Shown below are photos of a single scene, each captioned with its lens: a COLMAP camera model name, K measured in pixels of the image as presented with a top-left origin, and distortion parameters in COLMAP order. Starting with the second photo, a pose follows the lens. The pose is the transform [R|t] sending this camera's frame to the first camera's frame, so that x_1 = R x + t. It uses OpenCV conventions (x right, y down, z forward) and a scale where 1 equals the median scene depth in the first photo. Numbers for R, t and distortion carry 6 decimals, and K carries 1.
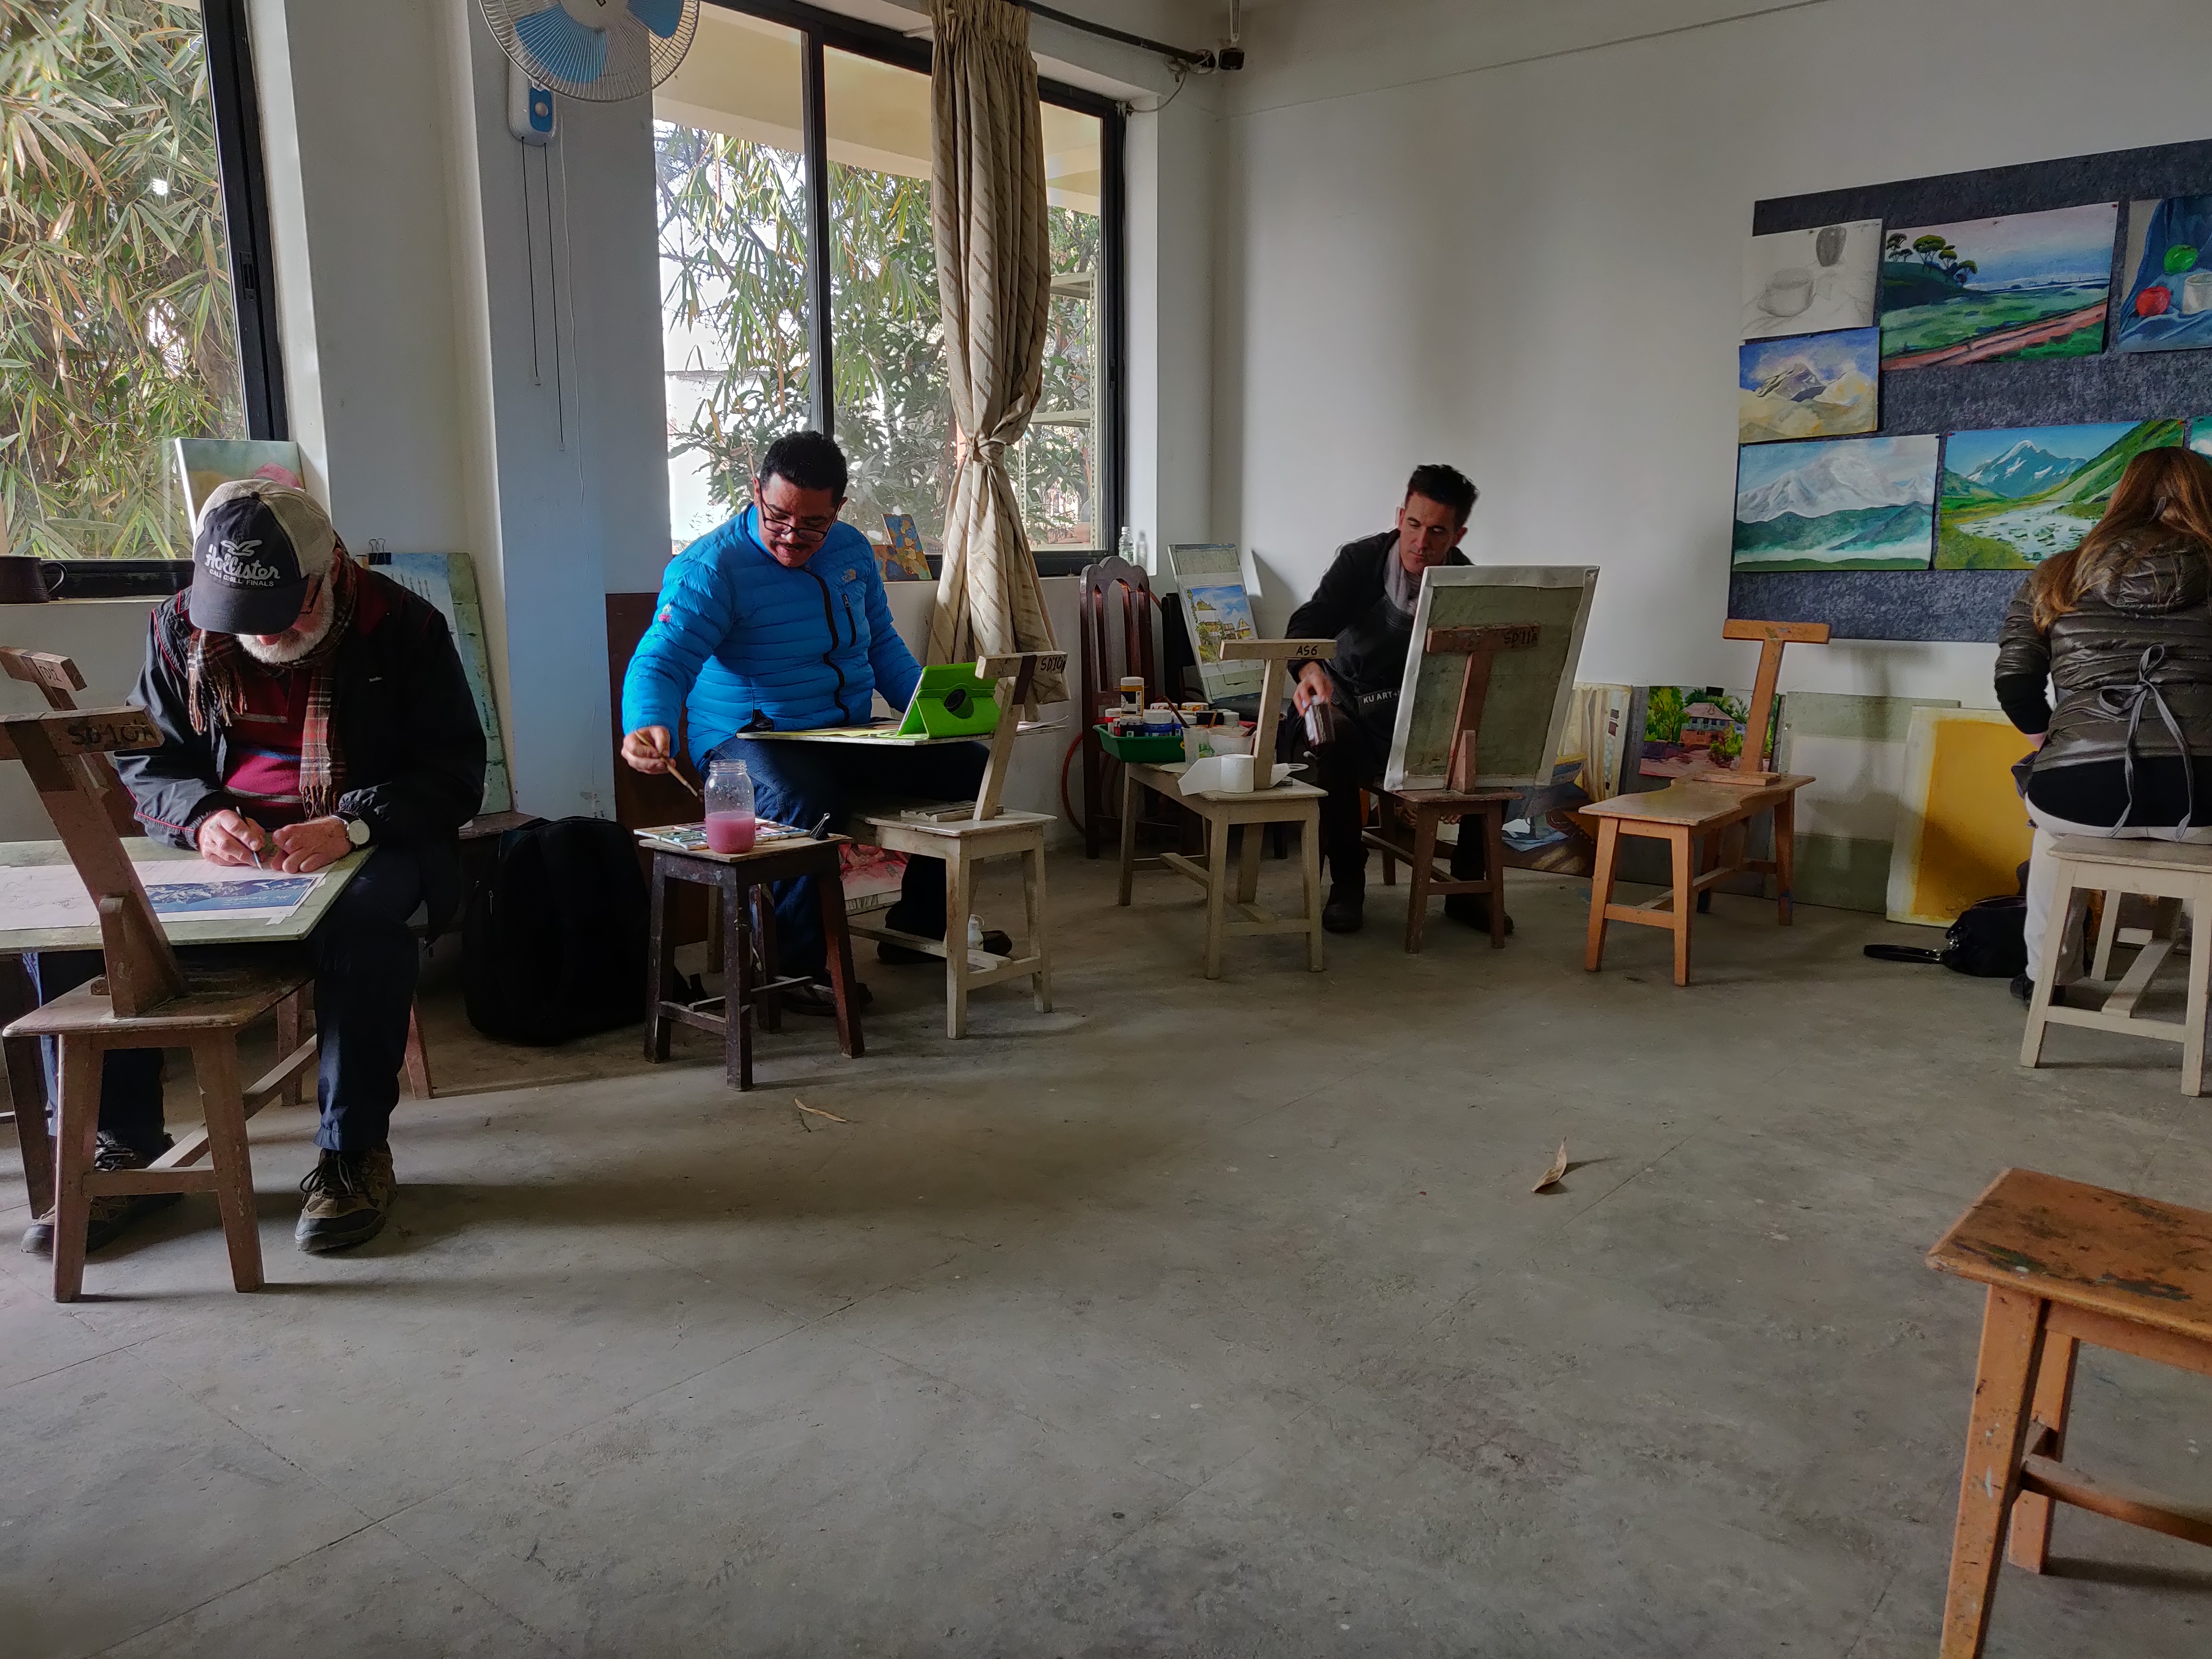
lens RADIAL K [[1631.0, 0, 1109.8], [0, 1631.0, 807.6], [0, 0, 1]] dist [0.004000, 0.044575]
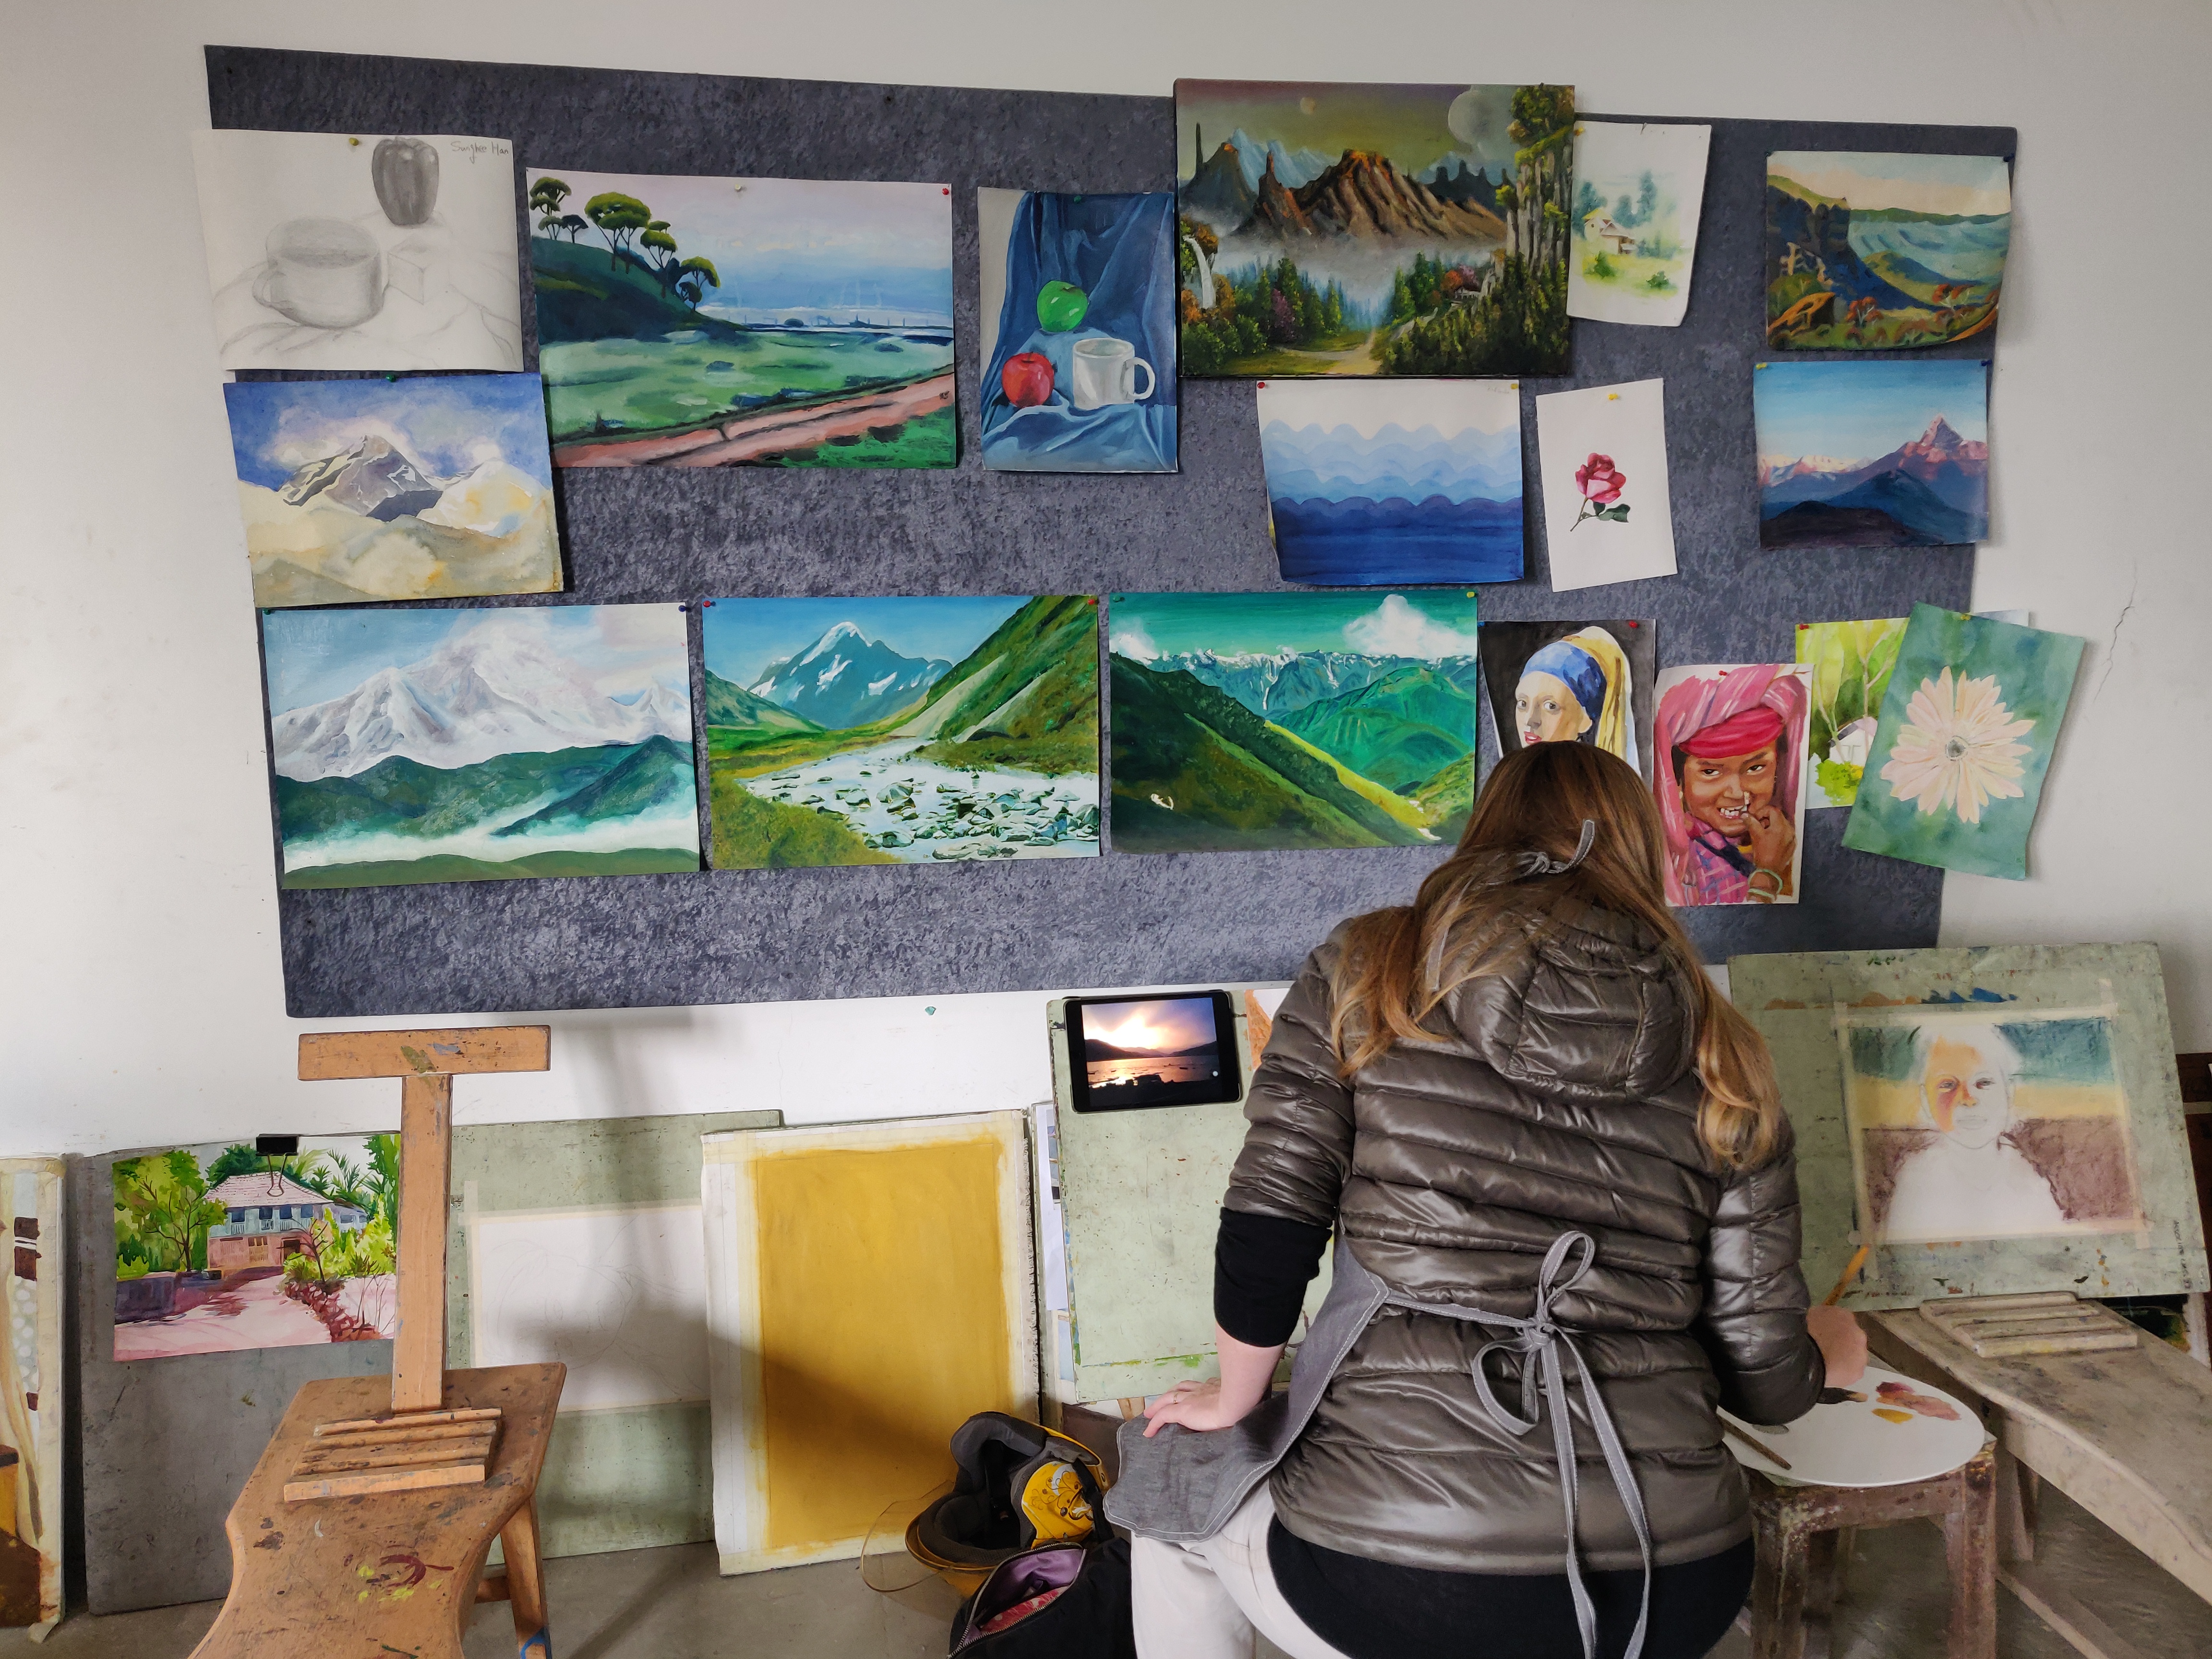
lens RADIAL K [[1626.0, 0, 1106.0], [0, 1626.0, 829.5], [0, 0, 1]] dist [-0.012403, 0.084227]
pose [[0.650949, -0.108703, 0.751298, 0.211415], [0.127946, 0.991246, 0.032564, -0.159047], [-0.748261, 0.074928, 0.659159, 0.584254]]
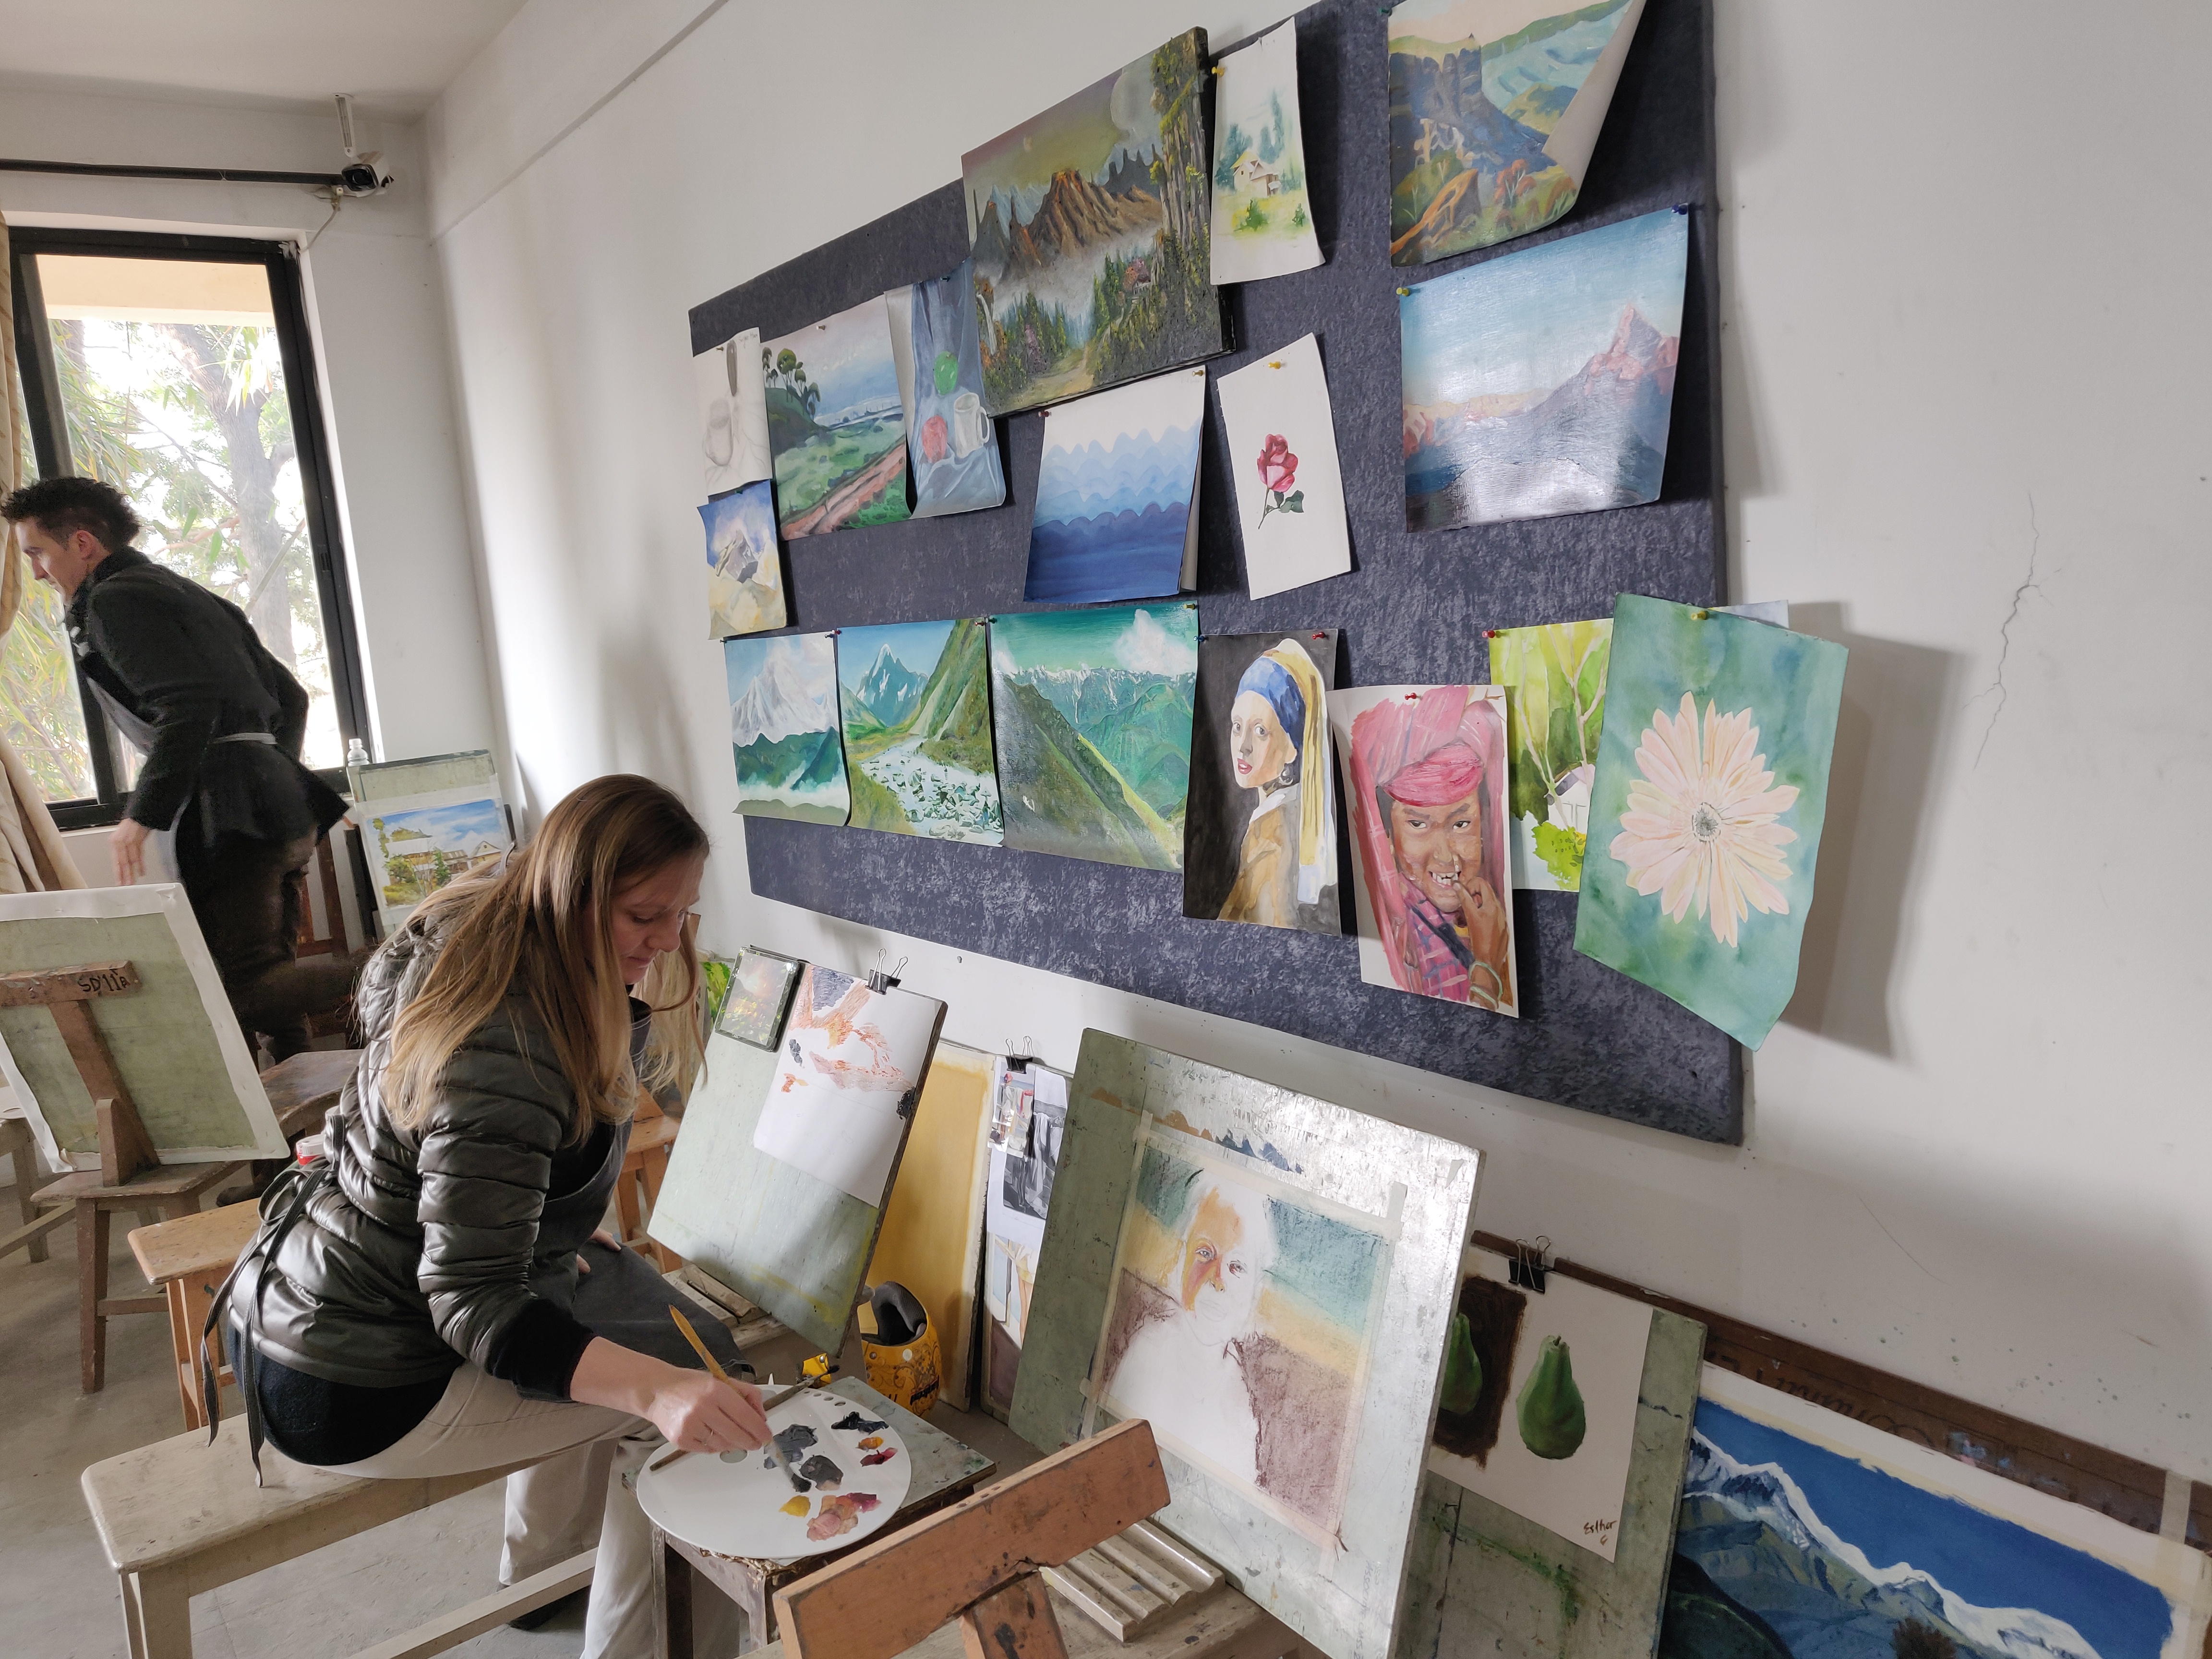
lens RADIAL K [[1631.0, 0, 1109.8], [0, 1631.0, 807.6], [0, 0, 1]] dist [0.004000, 0.044575]
pose [[0.973318, -0.036312, -0.226570, 0.763888], [0.028919, 0.998938, -0.035865, -0.126397], [0.227632, 0.028356, 0.973334, 0.366882]]
